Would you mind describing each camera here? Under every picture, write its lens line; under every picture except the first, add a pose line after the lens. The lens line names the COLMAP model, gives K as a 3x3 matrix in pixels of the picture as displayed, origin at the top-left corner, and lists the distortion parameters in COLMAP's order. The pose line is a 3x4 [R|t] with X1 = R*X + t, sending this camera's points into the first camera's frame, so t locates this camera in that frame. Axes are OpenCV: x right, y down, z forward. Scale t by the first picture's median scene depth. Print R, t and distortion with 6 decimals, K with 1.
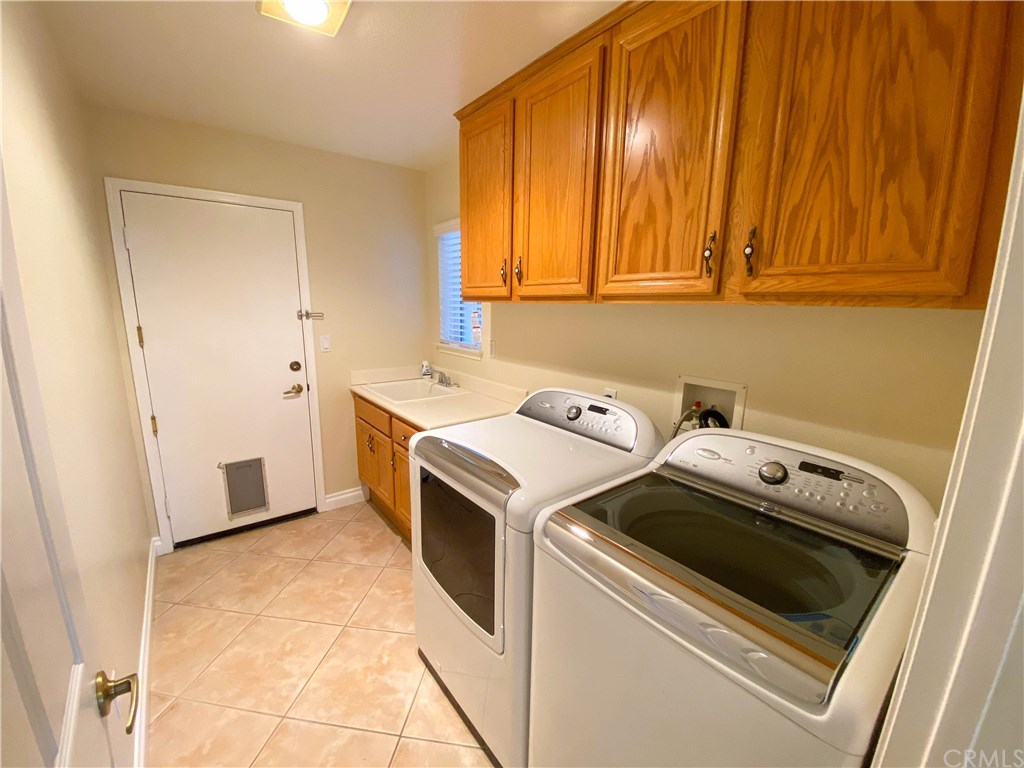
lens RADIAL K [[413.3, 0, 512.0], [0, 413.3, 384.0], [0, 0, 1]] dist [0.000517, -0.018107]
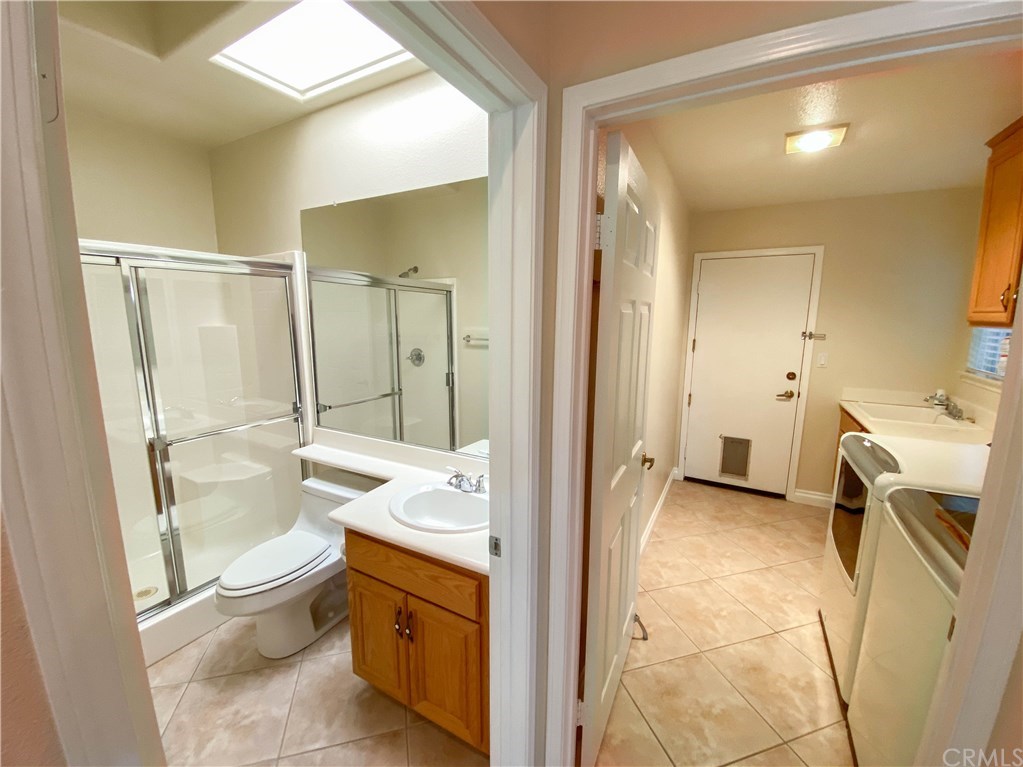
lens RADIAL K [[406.5, 0, 518.4], [0, 406.5, 381.7], [0, 0, 1]] dist [-0.002580, -0.000423]
pose [[0.399028, 0.134130, -0.907075, 0.285070], [-0.175127, 0.982181, 0.068196, 0.037273], [0.900060, 0.131641, 0.415408, -0.271508]]
